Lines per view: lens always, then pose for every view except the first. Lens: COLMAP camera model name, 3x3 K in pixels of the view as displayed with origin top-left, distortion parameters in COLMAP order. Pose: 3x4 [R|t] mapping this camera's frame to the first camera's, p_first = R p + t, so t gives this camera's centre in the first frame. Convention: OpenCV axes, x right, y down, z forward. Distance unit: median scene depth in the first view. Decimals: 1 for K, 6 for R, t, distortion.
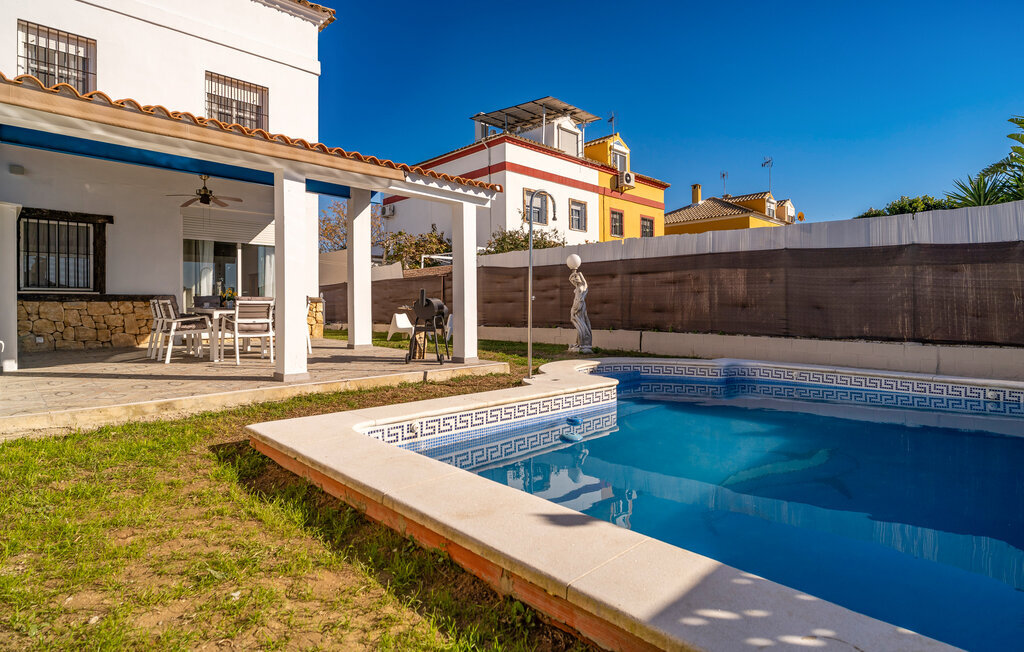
lens RADIAL K [[529.9, 0, 511.3], [0, 529.9, 300.0], [0, 0, 1]] dist [-0.011195, -0.001165]
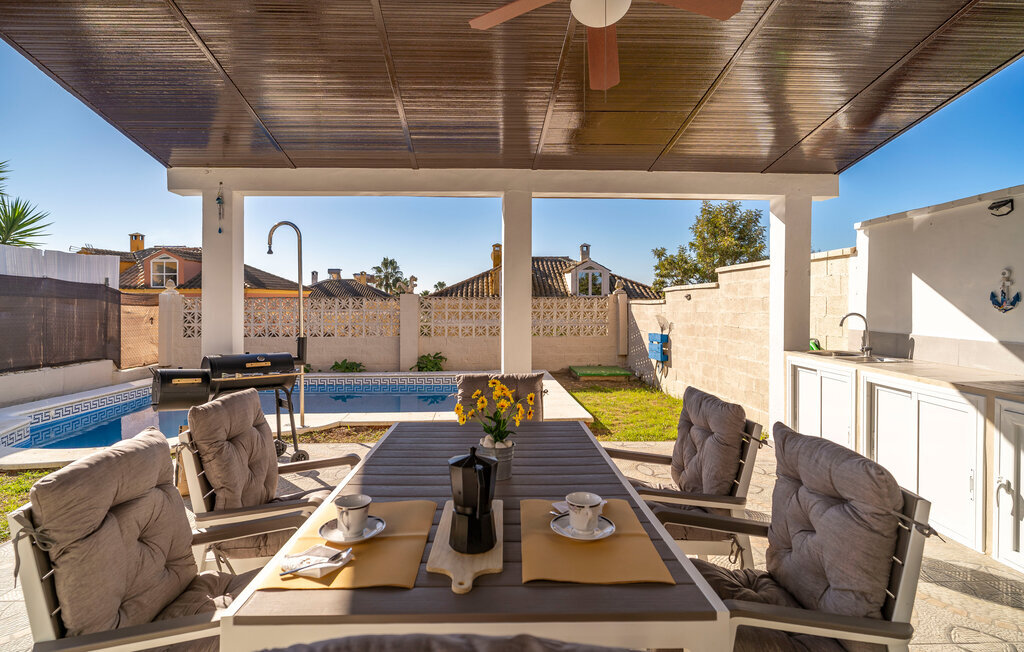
lens RADIAL K [[529.9, 0, 501.0], [0, 529.9, 297.9], [0, 0, 1]] dist [-0.011195, -0.001165]
pose [[-0.730154, 0.007705, 0.683239, -0.572869], [-0.003794, 0.999875, -0.015330, -0.043317], [-0.683272, -0.013786, -0.730034, 0.981159]]
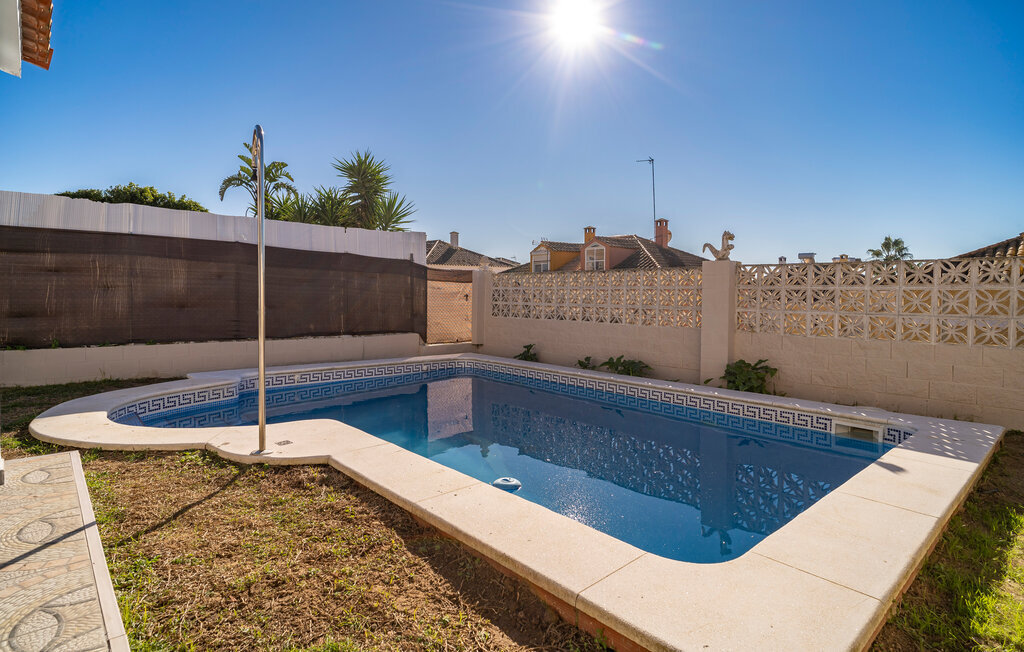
lens RADIAL K [[529.9, 0, 509.9], [0, 529.9, 297.4], [0, 0, 1]] dist [-0.011195, -0.001165]
pose [[0.052134, -0.007648, 0.998611, -0.355749], [-0.017573, 0.999809, 0.008575, -0.018853], [-0.998485, -0.017996, 0.051990, 0.484104]]
